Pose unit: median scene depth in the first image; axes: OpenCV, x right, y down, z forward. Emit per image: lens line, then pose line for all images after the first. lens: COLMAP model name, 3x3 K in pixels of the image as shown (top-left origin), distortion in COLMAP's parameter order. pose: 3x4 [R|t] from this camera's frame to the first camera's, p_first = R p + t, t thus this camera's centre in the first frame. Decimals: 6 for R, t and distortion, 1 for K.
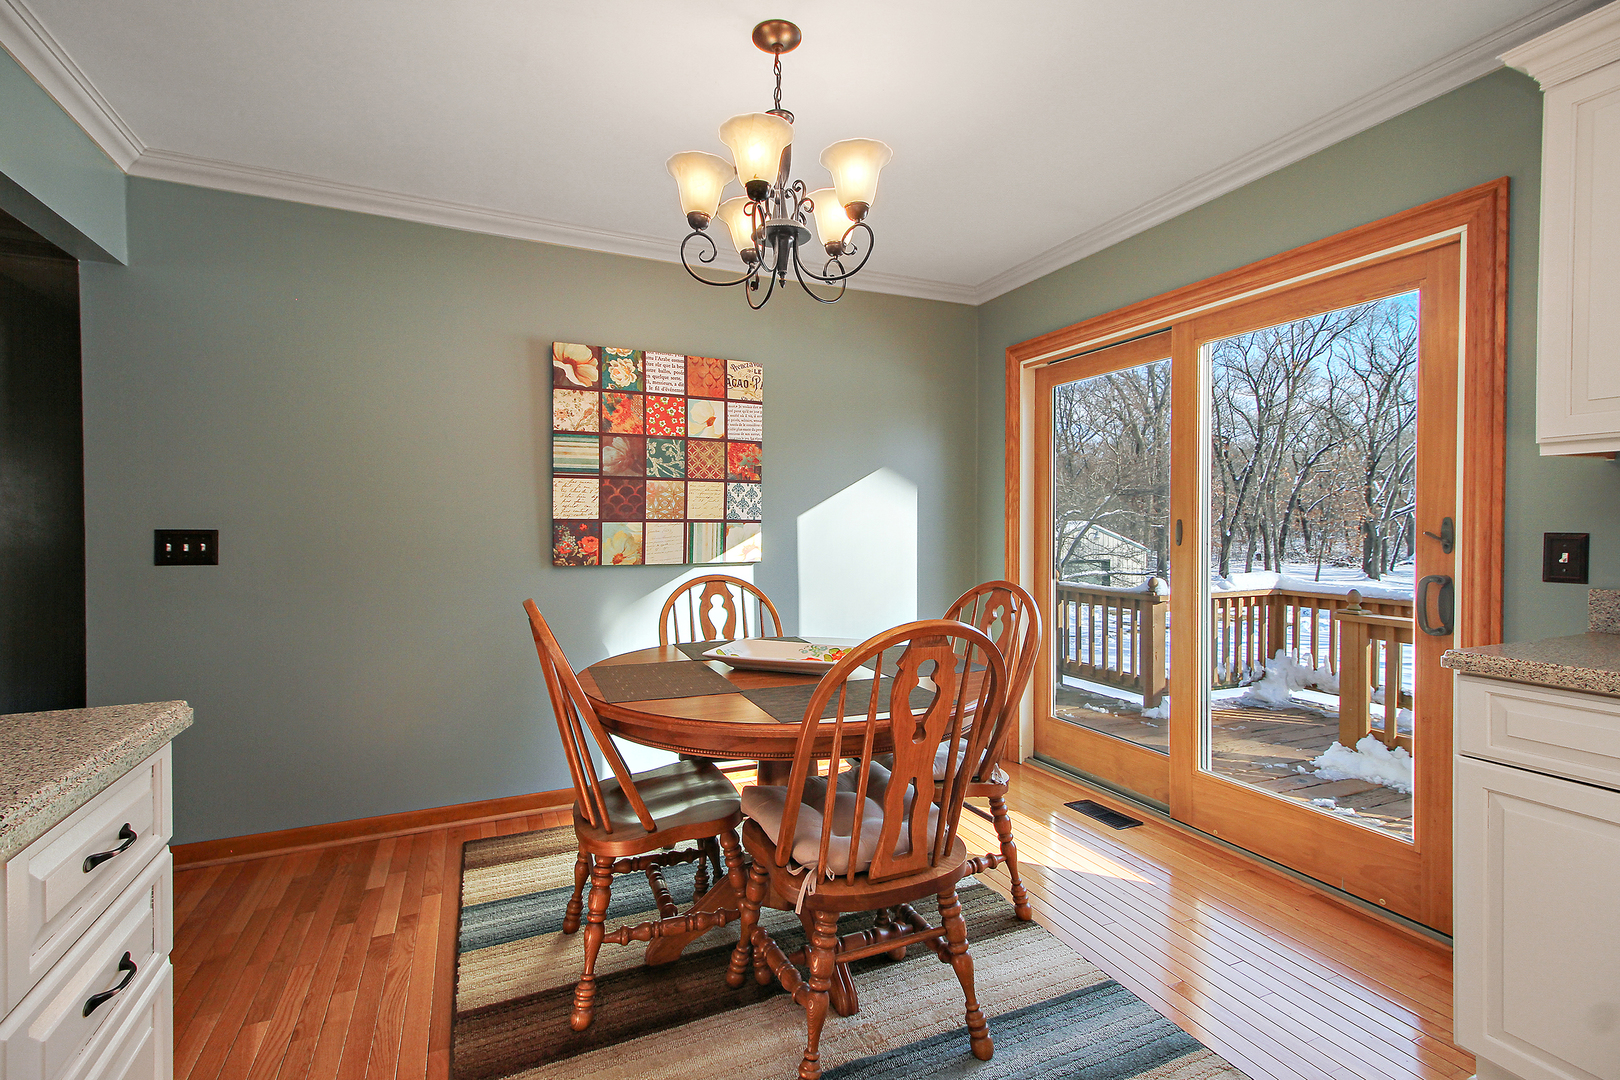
lens RADIAL K [[744.6, 0, 810.0], [0, 744.6, 540.0], [0, 0, 1]] dist [0.033489, -0.000421]
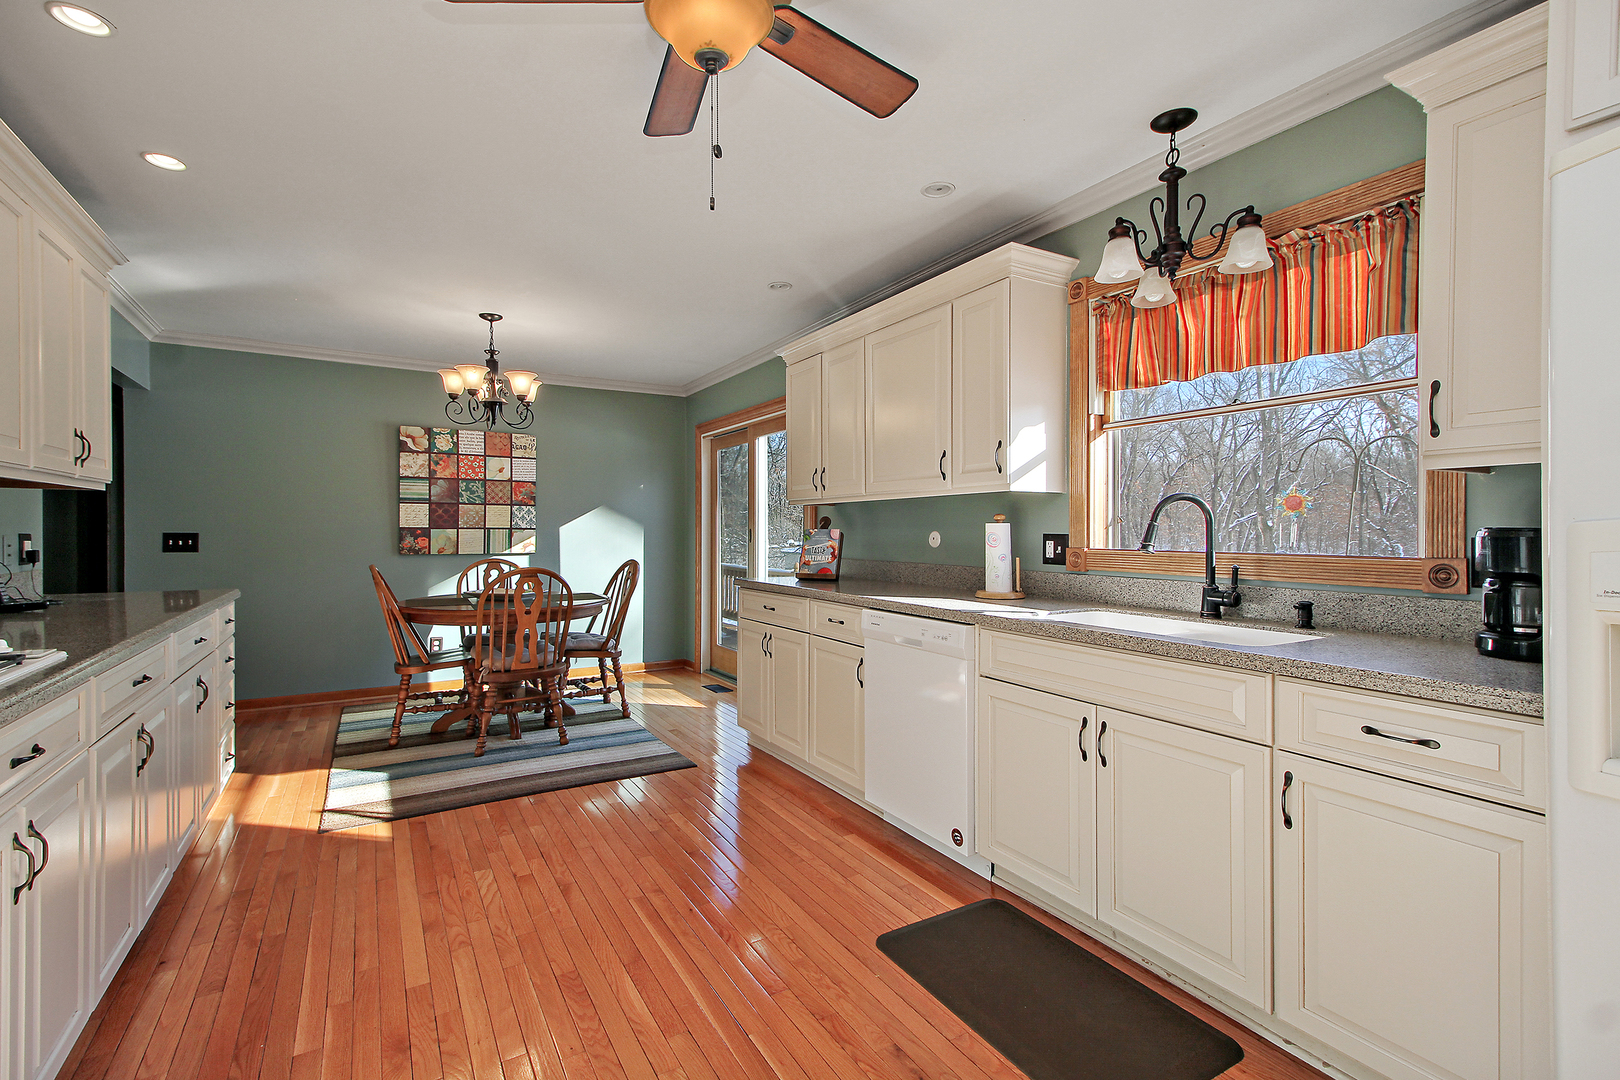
lens RADIAL K [[744.6, 0, 810.0], [0, 744.6, 540.0], [0, 0, 1]] dist [0.033489, -0.000421]
pose [[0.994393, 0.002526, 0.105720, 0.406419], [-0.001906, 0.999980, -0.005960, 0.009764], [-0.105733, 0.005725, 0.994378, -0.810020]]
